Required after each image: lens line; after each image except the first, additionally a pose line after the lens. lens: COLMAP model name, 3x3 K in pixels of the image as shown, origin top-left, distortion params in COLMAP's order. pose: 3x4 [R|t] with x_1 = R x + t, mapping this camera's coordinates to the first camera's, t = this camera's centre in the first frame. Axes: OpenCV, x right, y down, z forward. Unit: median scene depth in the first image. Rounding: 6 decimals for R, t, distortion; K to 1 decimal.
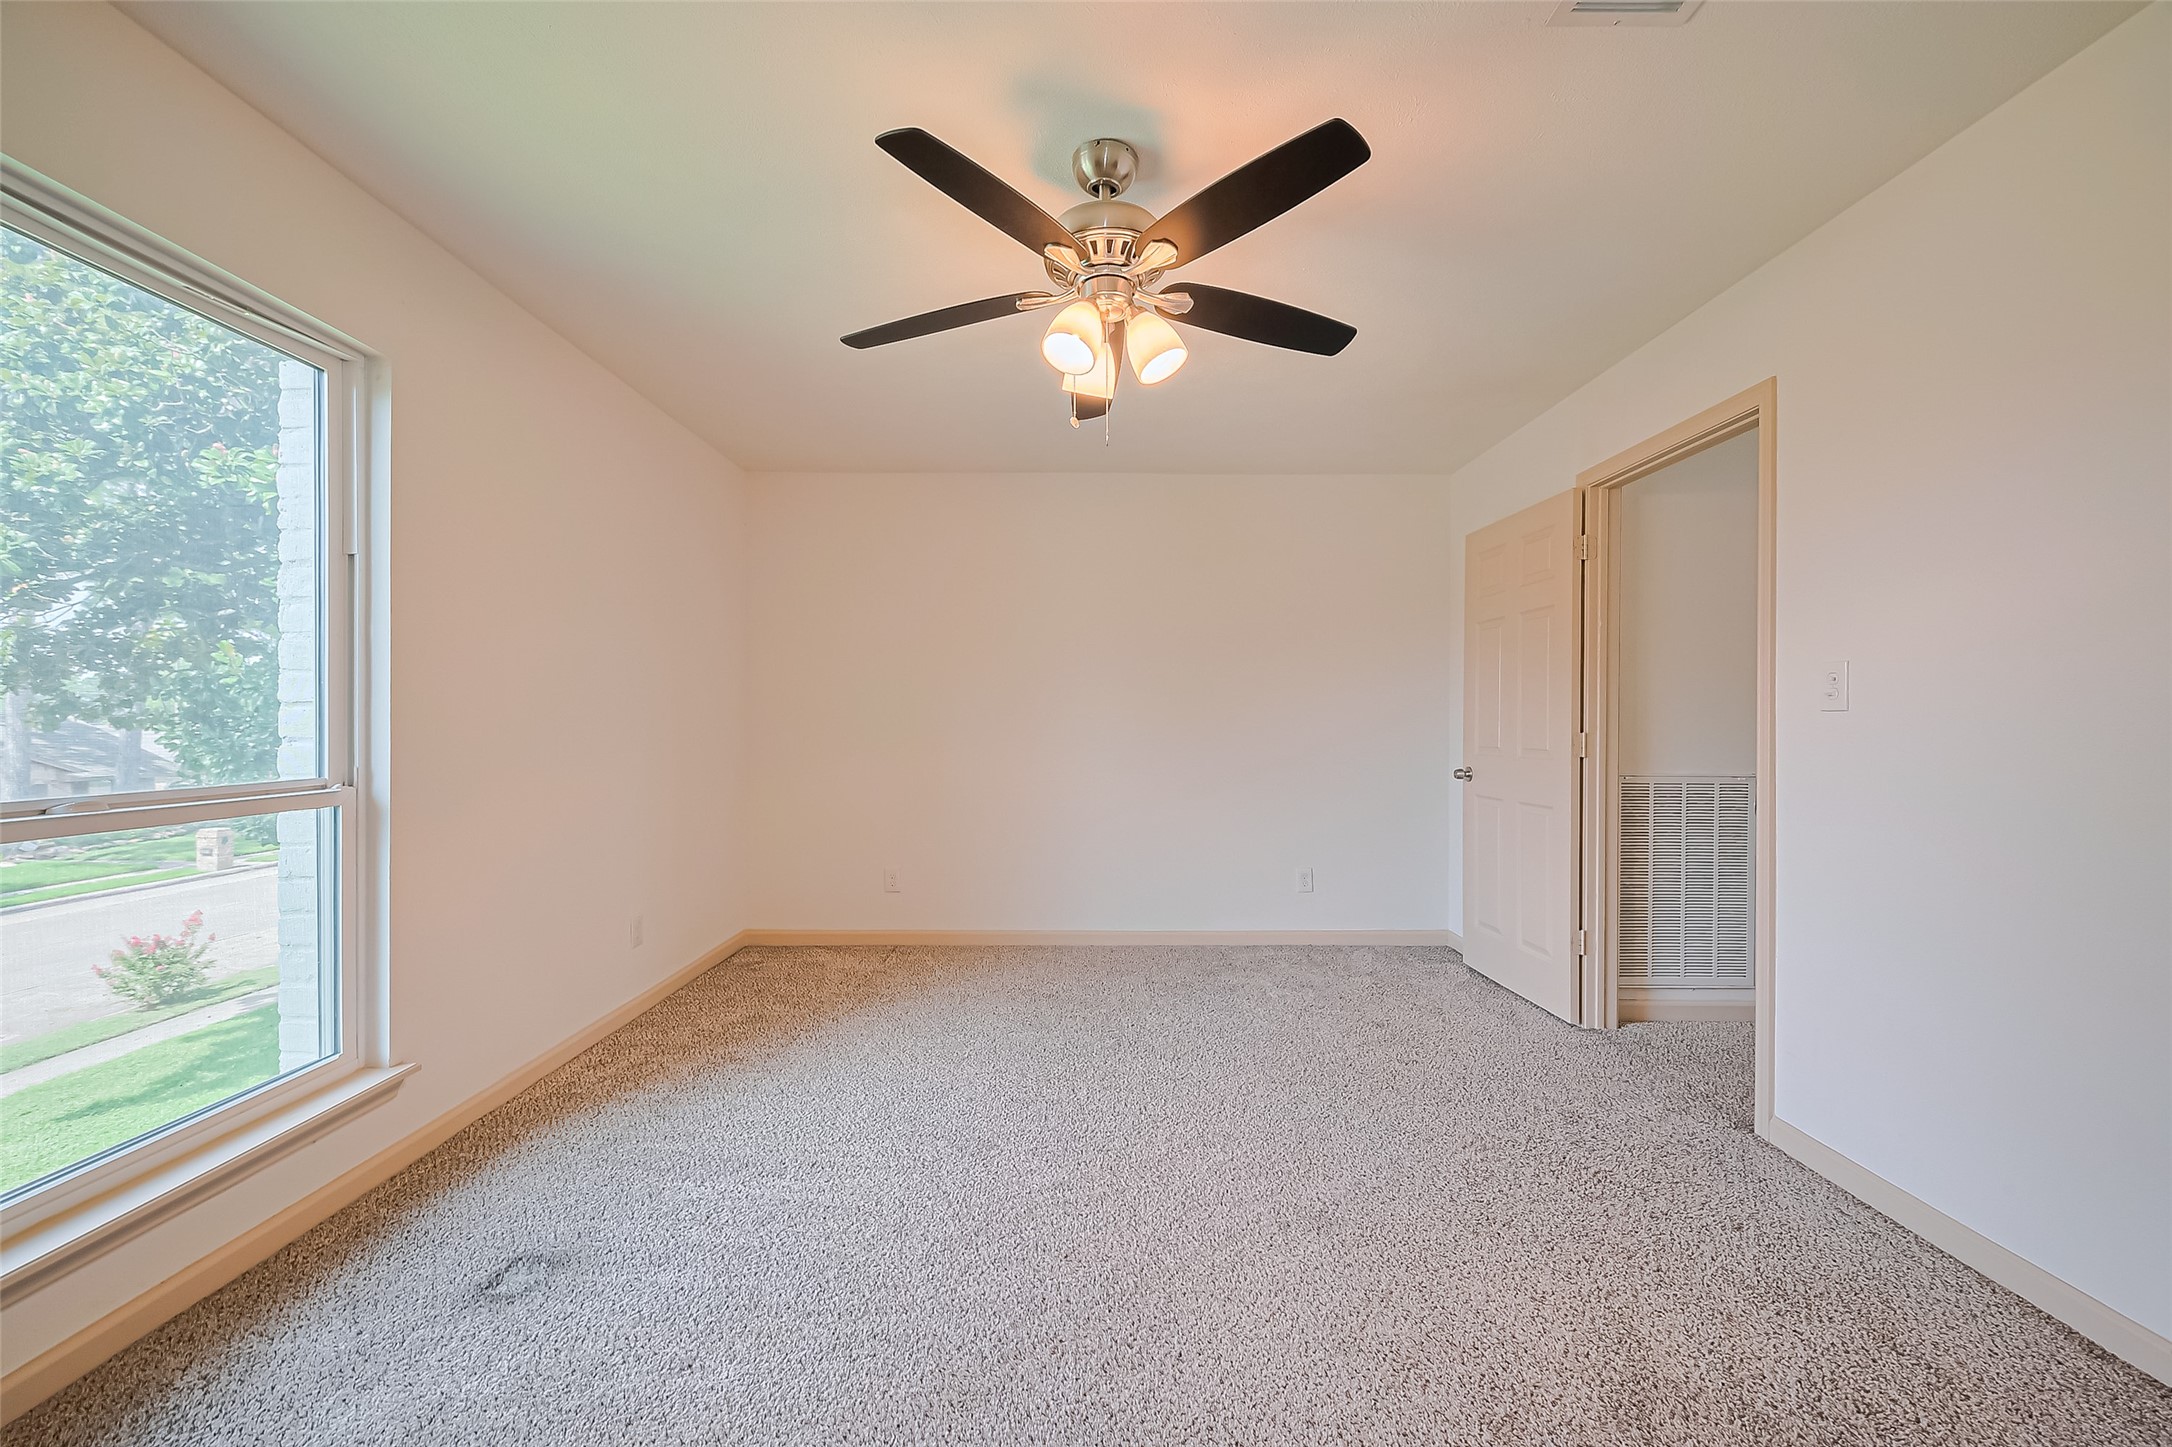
lens RADIAL K [[869.5, 0, 1084.4], [0, 869.5, 724.9], [0, 0, 1]] dist [-0.000817, 0.000312]
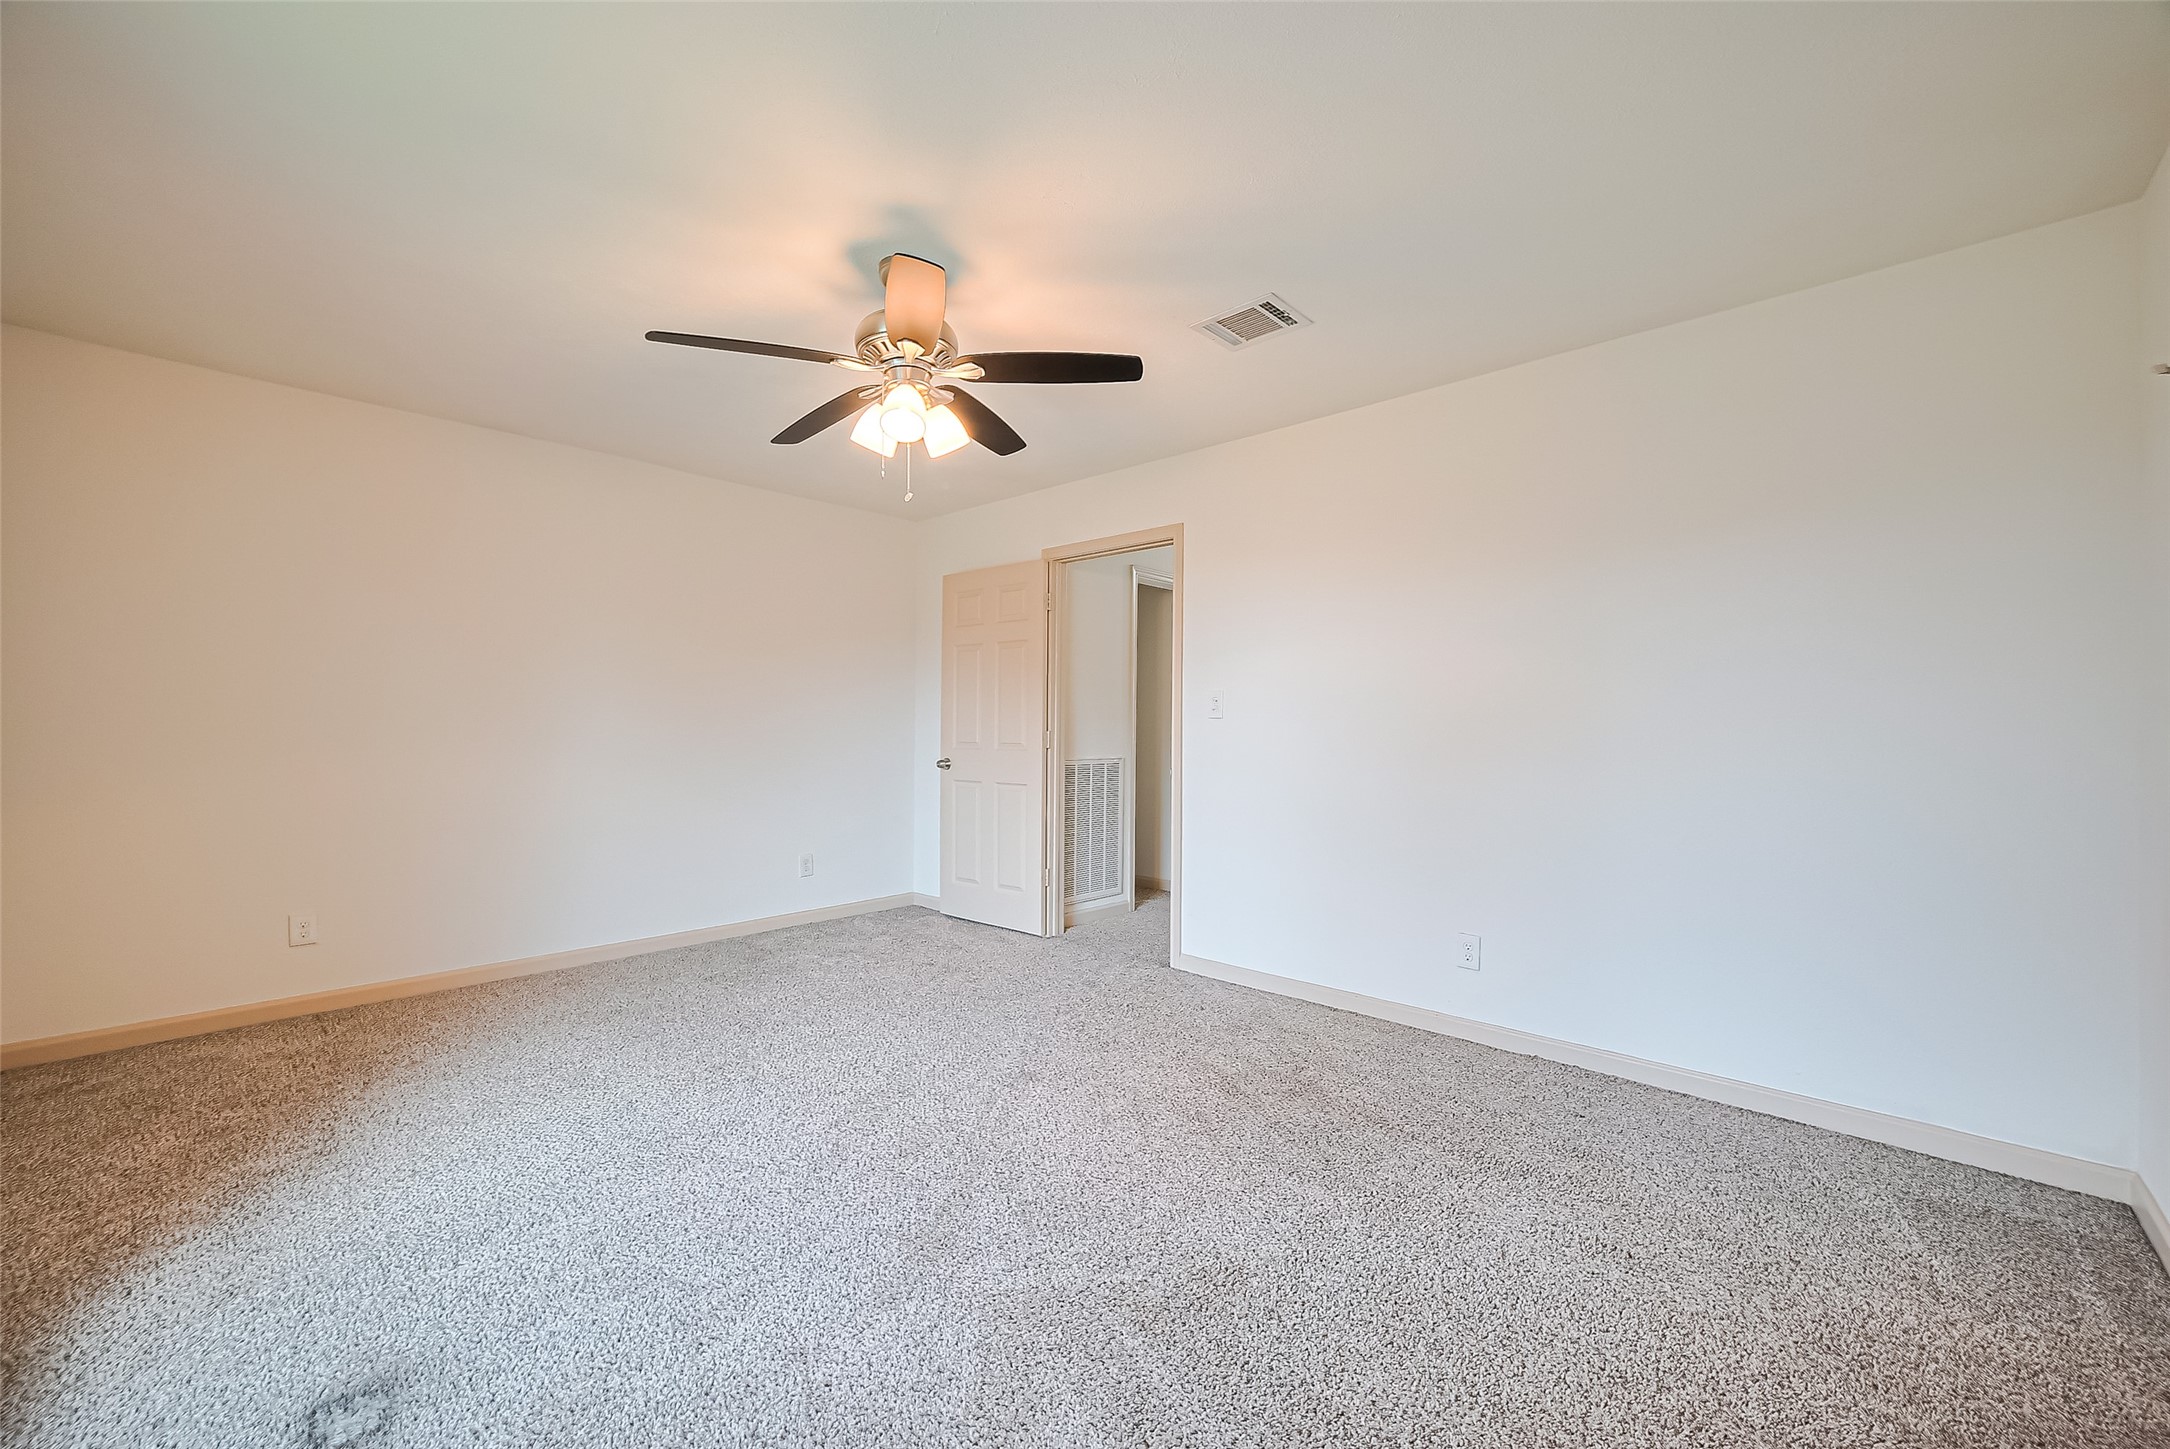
lens RADIAL K [[868.7, 0, 1091.7], [0, 868.7, 723.6], [0, 0, 1]] dist [-0.000817, 0.000312]
pose [[0.678405, 0.001461, 0.734686, -0.420251], [-0.001619, 0.999999, -0.000493, -0.002139], [-0.734686, -0.000855, 0.678407, -0.022891]]
